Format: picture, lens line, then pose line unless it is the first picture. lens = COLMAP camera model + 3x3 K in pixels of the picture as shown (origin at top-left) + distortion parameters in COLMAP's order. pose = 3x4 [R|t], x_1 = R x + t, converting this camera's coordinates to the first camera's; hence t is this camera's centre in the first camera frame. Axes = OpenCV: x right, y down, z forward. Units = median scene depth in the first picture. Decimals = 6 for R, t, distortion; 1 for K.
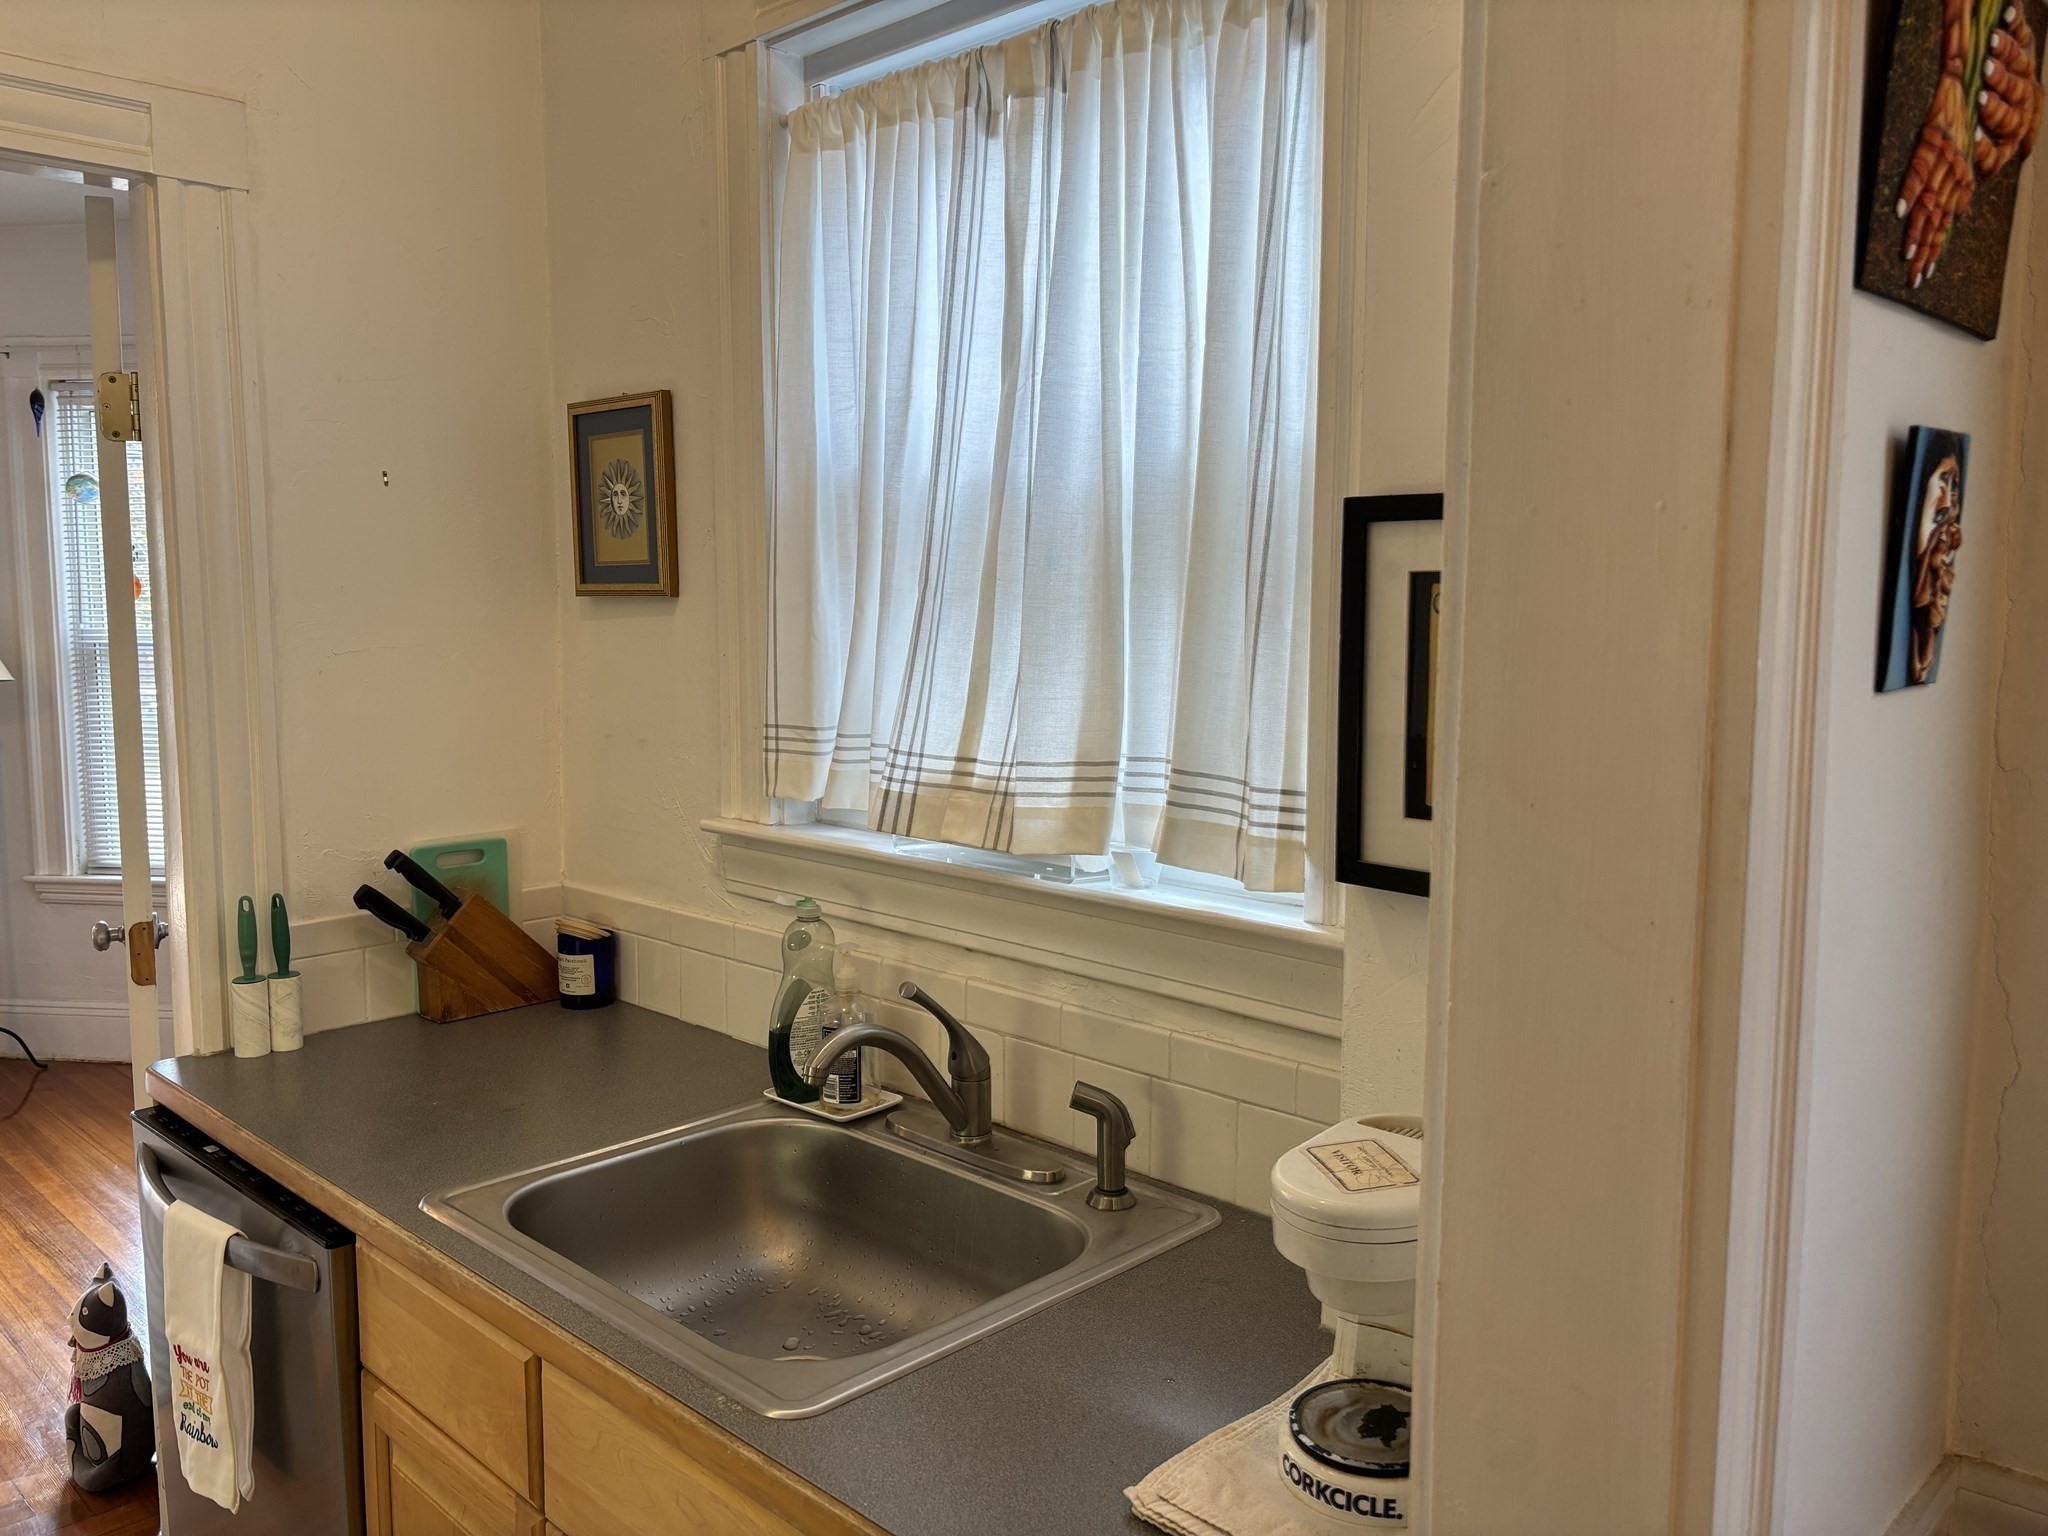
lens RADIAL K [[1556.0, 0, 1031.8], [0, 1556.0, 758.0], [0, 0, 1]] dist [0.003089, -0.002992]
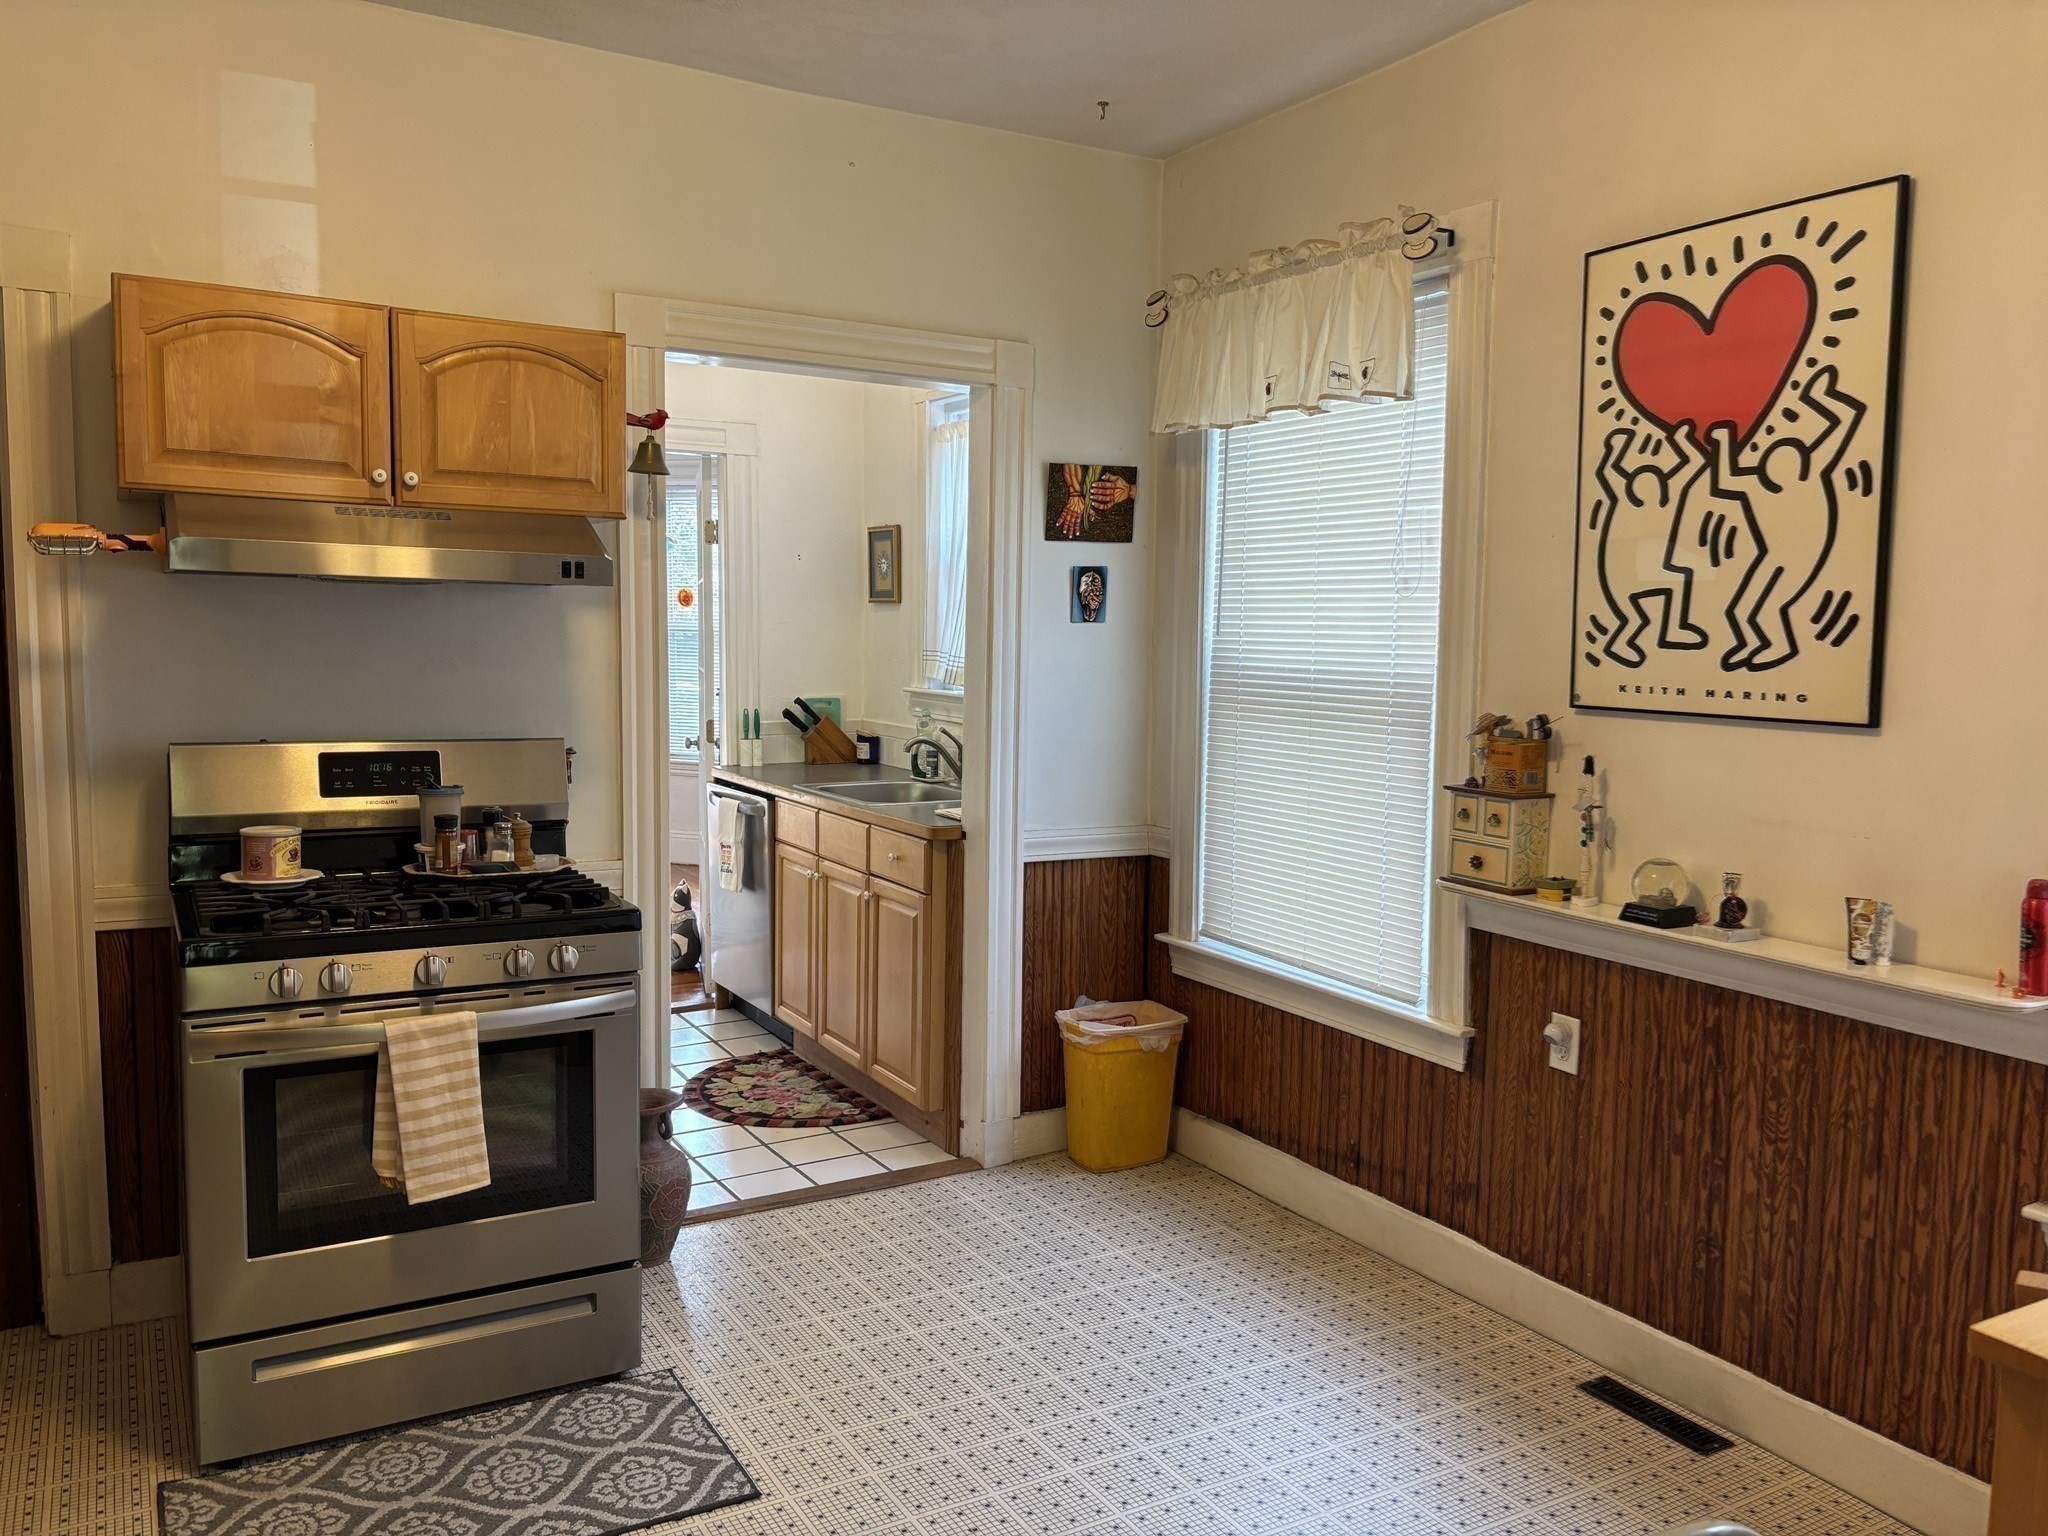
lens RADIAL K [[1504.0, 0, 1039.4], [0, 1504.0, 747.4], [0, 0, 1]] dist [0.080513, -0.196135]
pose [[0.964582, 0.034179, -0.261560, 0.657848], [-0.037930, 0.999237, -0.009306, 0.151739], [0.261043, 0.018897, 0.965142, -1.360189]]
